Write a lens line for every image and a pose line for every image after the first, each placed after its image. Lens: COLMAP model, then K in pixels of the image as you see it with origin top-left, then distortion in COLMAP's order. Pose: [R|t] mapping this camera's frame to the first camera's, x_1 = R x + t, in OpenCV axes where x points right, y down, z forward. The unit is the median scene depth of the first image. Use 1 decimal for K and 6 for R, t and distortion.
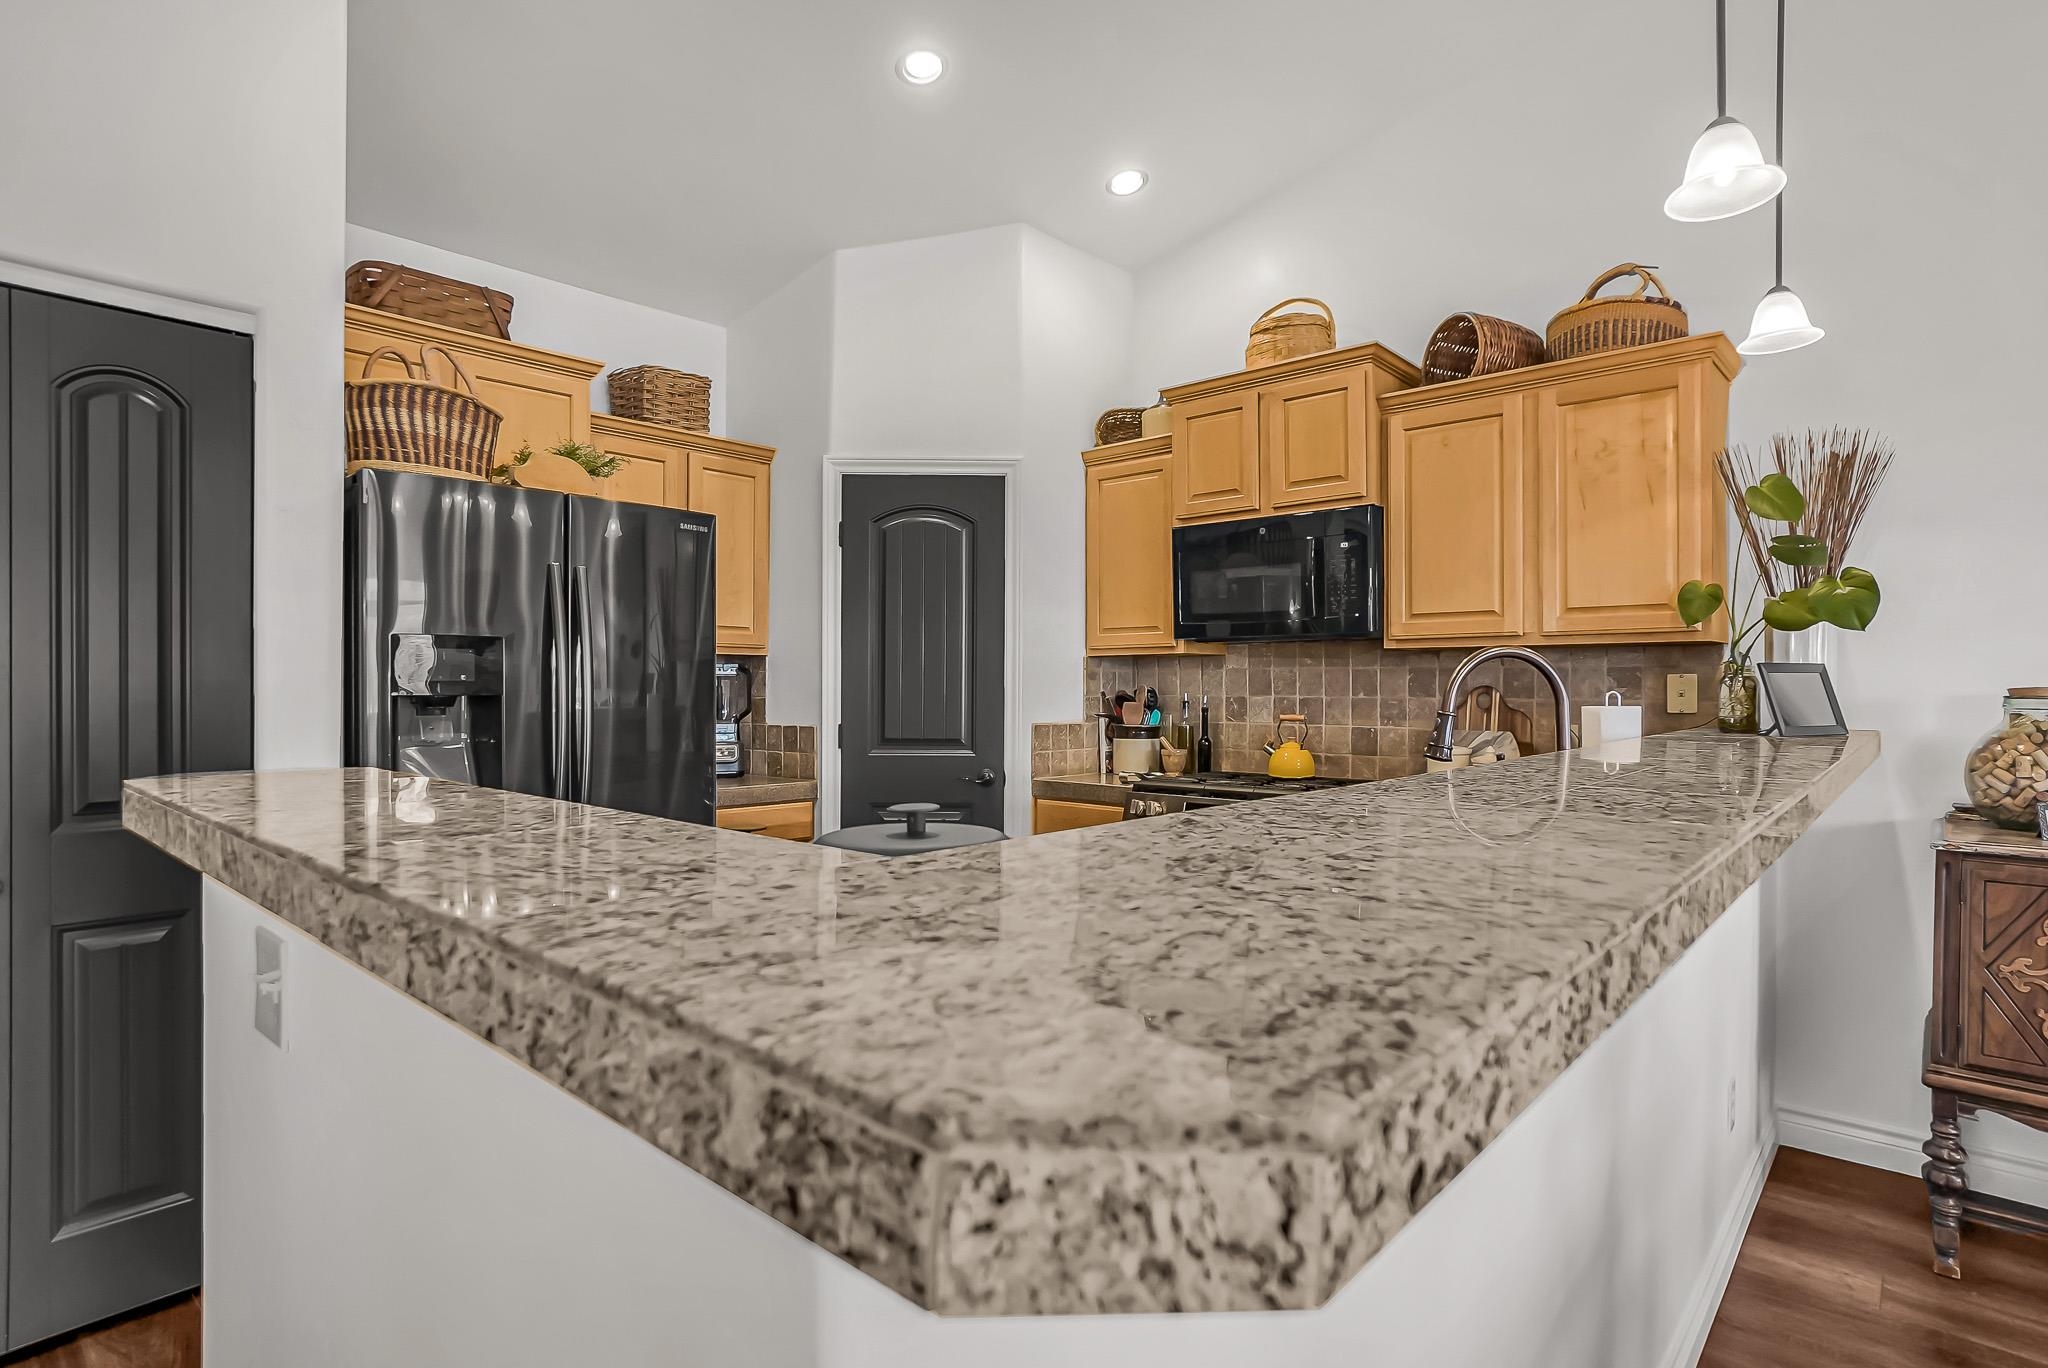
lens RADIAL K [[1055.0, 0, 1012.4], [0, 1055.0, 687.8], [0, 0, 1]] dist [-0.002825, -0.000197]
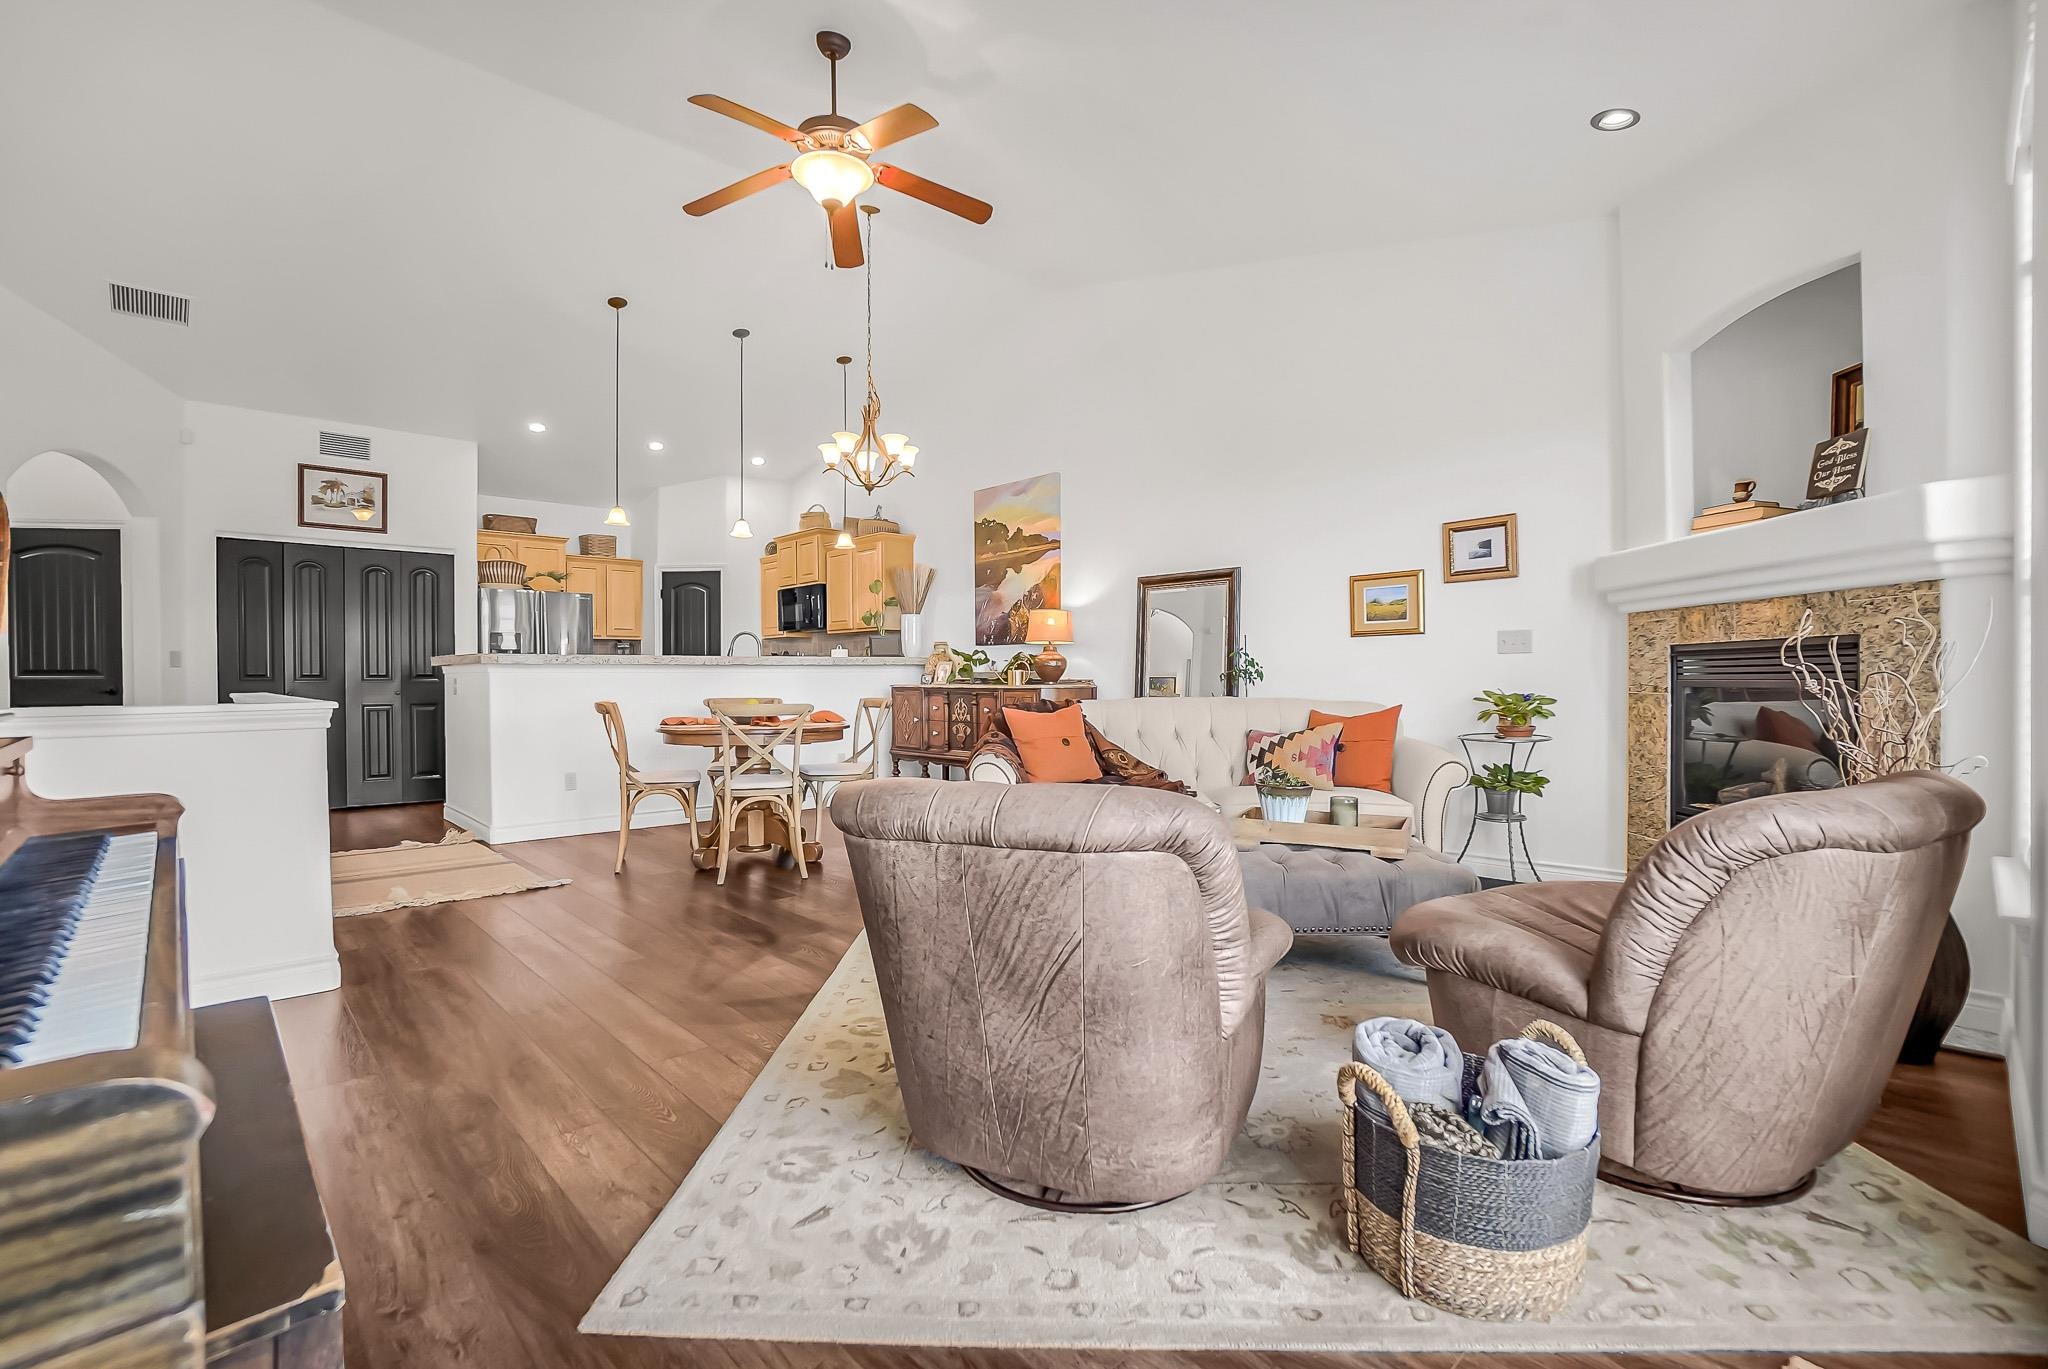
lens RADIAL K [[921.2, 0, 1020.5], [0, 921.2, 687.0], [0, 0, 1]] dist [-0.055632, 0.019798]
pose [[0.996044, -0.007699, -0.088527, 1.107690], [0.008711, 0.999901, 0.011052, 0.083960], [0.088433, -0.011779, 0.996012, -1.432930]]
